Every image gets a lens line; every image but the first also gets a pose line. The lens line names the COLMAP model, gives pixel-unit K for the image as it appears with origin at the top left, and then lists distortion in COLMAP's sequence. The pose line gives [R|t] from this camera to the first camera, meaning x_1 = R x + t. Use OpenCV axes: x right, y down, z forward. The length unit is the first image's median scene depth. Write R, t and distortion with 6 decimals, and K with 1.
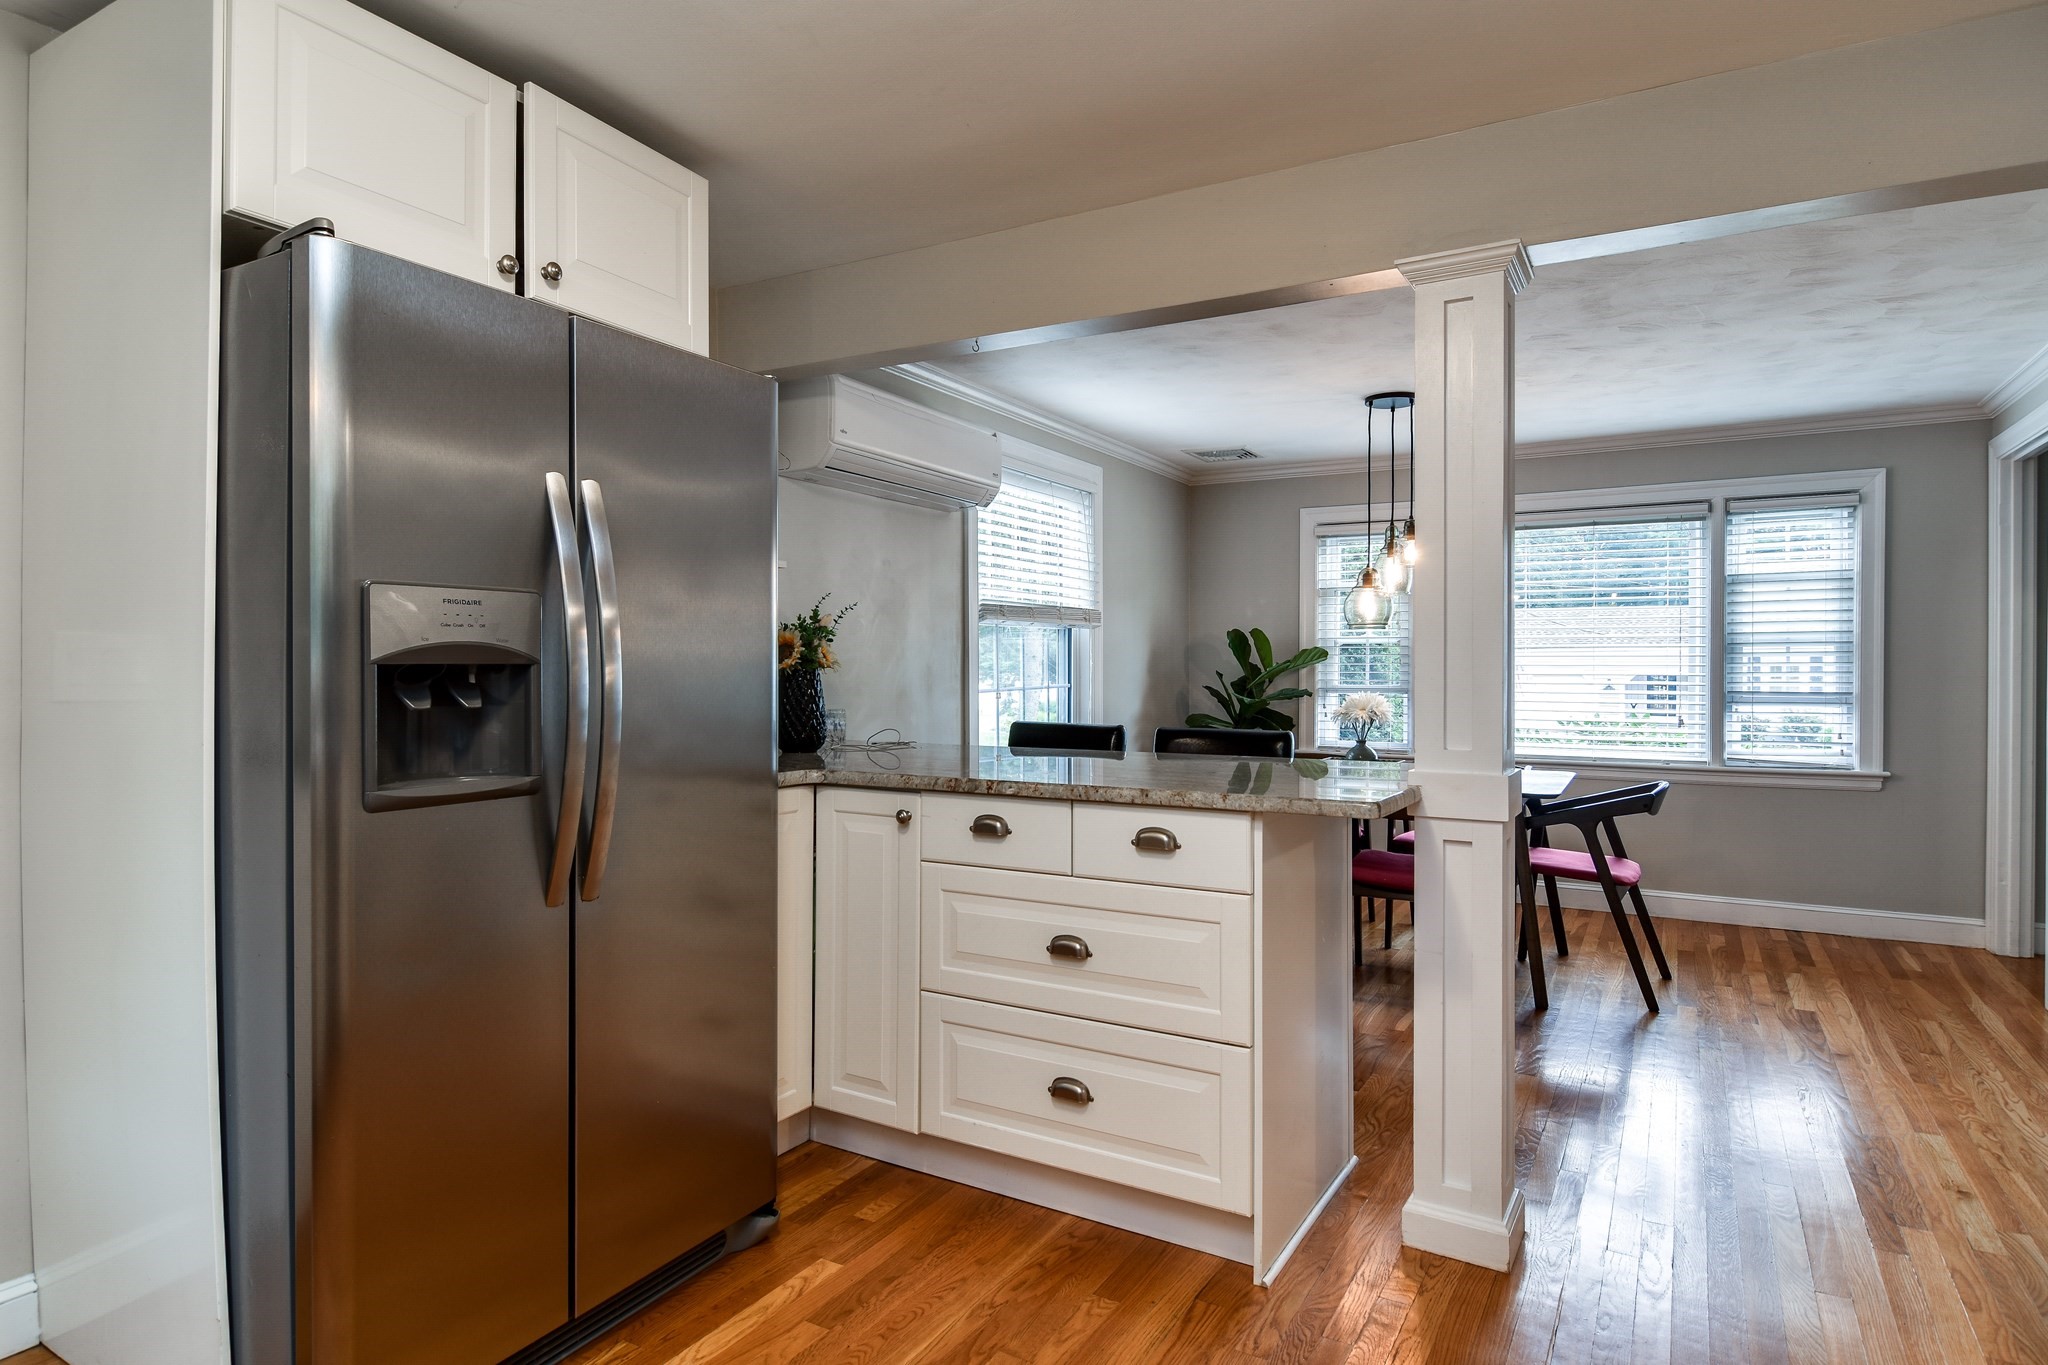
lens RADIAL K [[1133.5, 0, 1038.3], [0, 1133.5, 673.3], [0, 0, 1]] dist [0.013016, -0.008463]
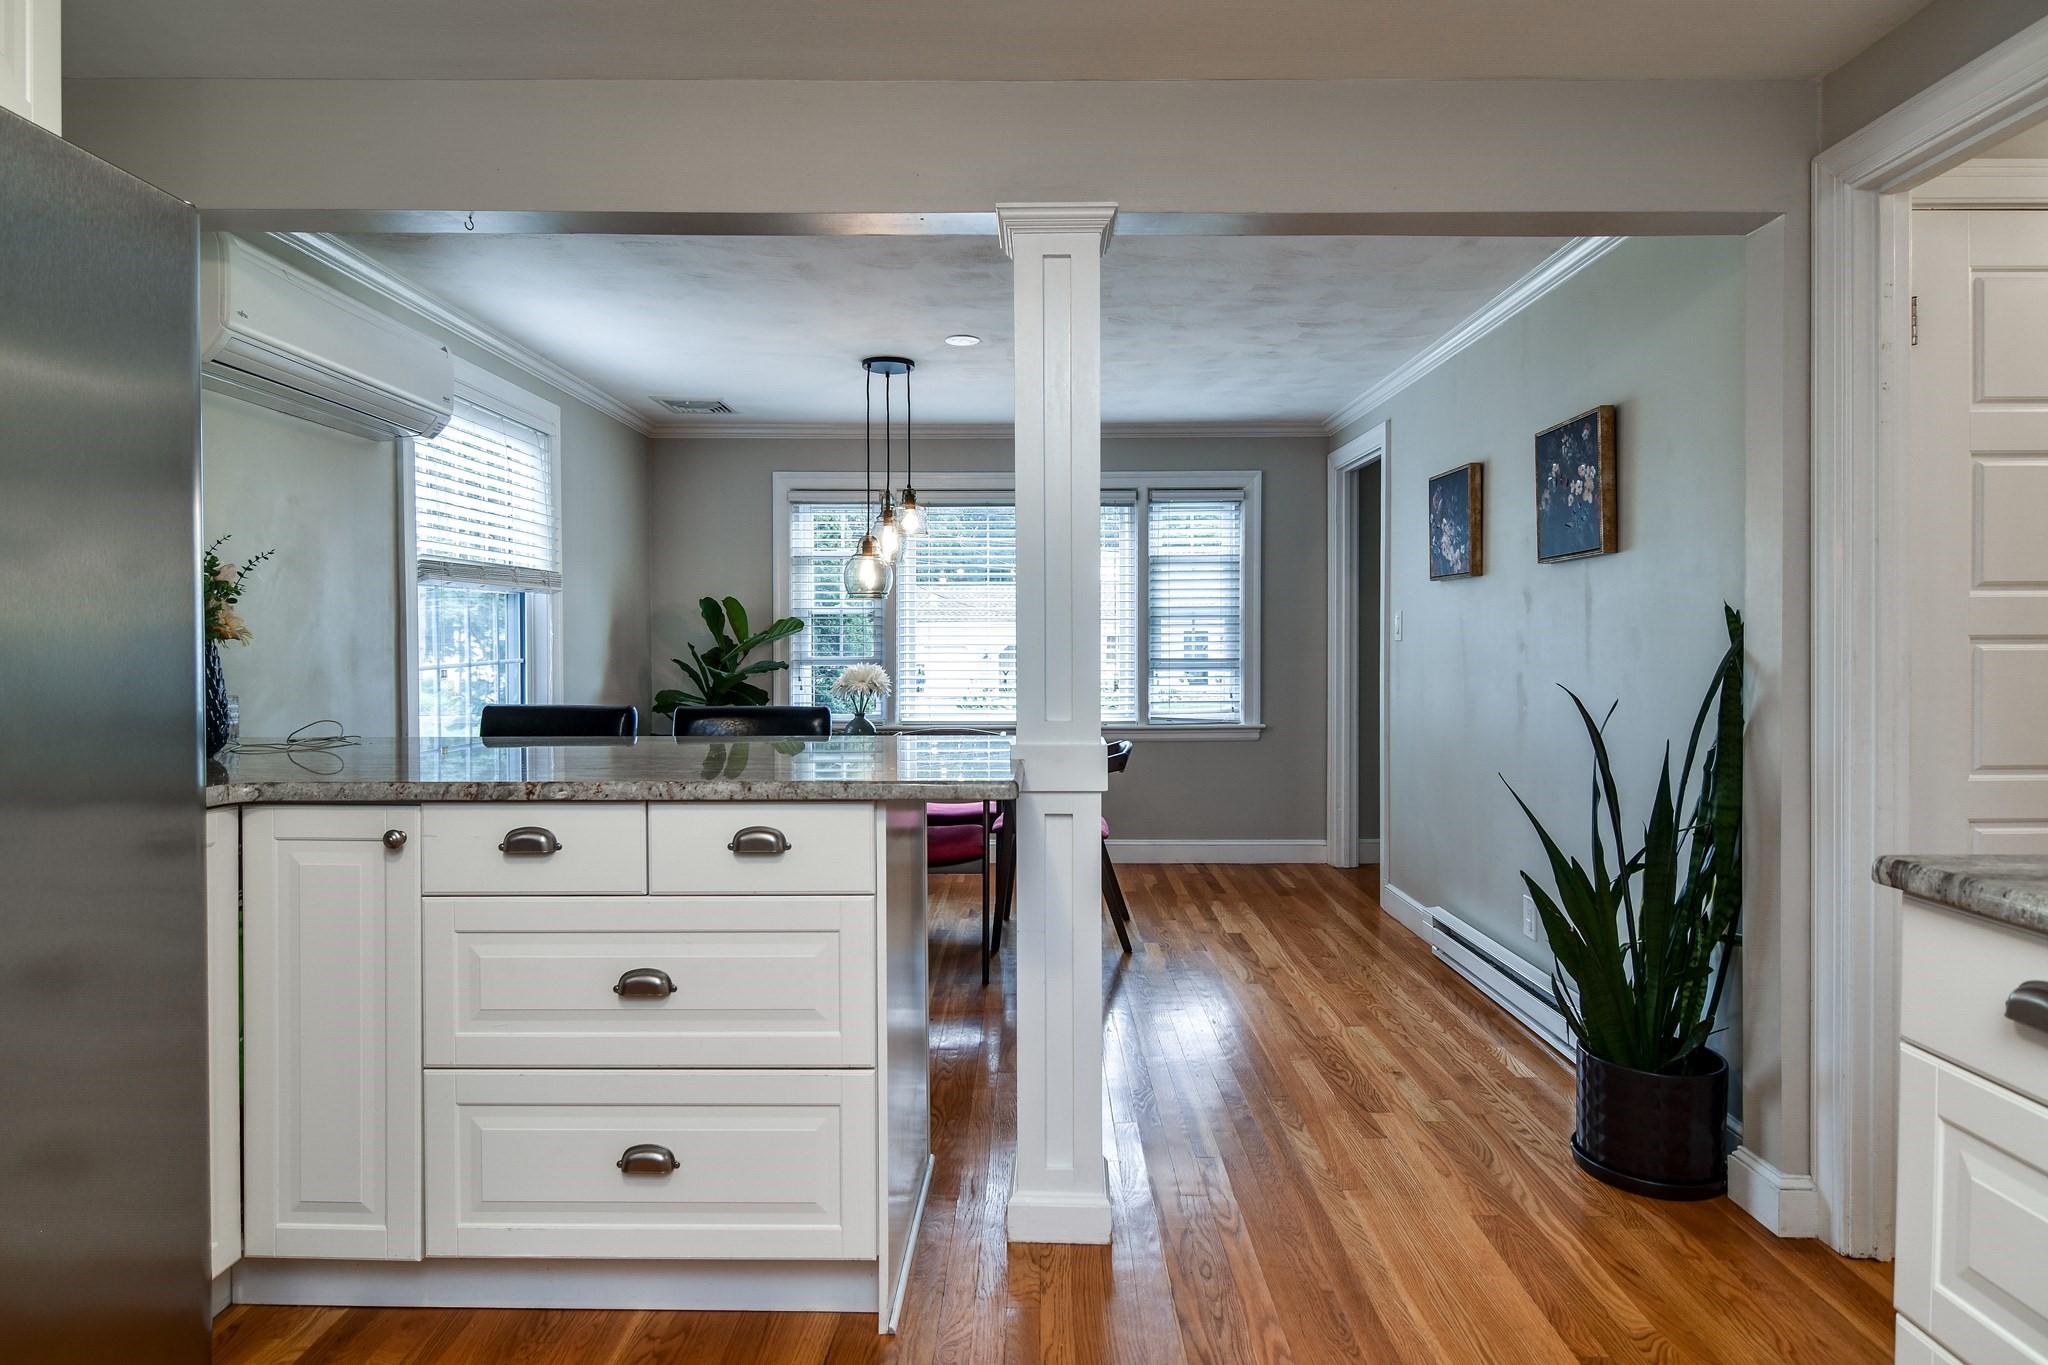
lens RADIAL K [[1133.5, 0, 1011.7], [0, 1133.5, 656.3], [0, 0, 1]] dist [0.013016, -0.008463]
pose [[0.875342, -0.010058, 0.483400, -0.090655], [0.005709, 0.999929, 0.010468, 0.001345], [-0.483471, -0.006403, 0.875337, 0.114781]]
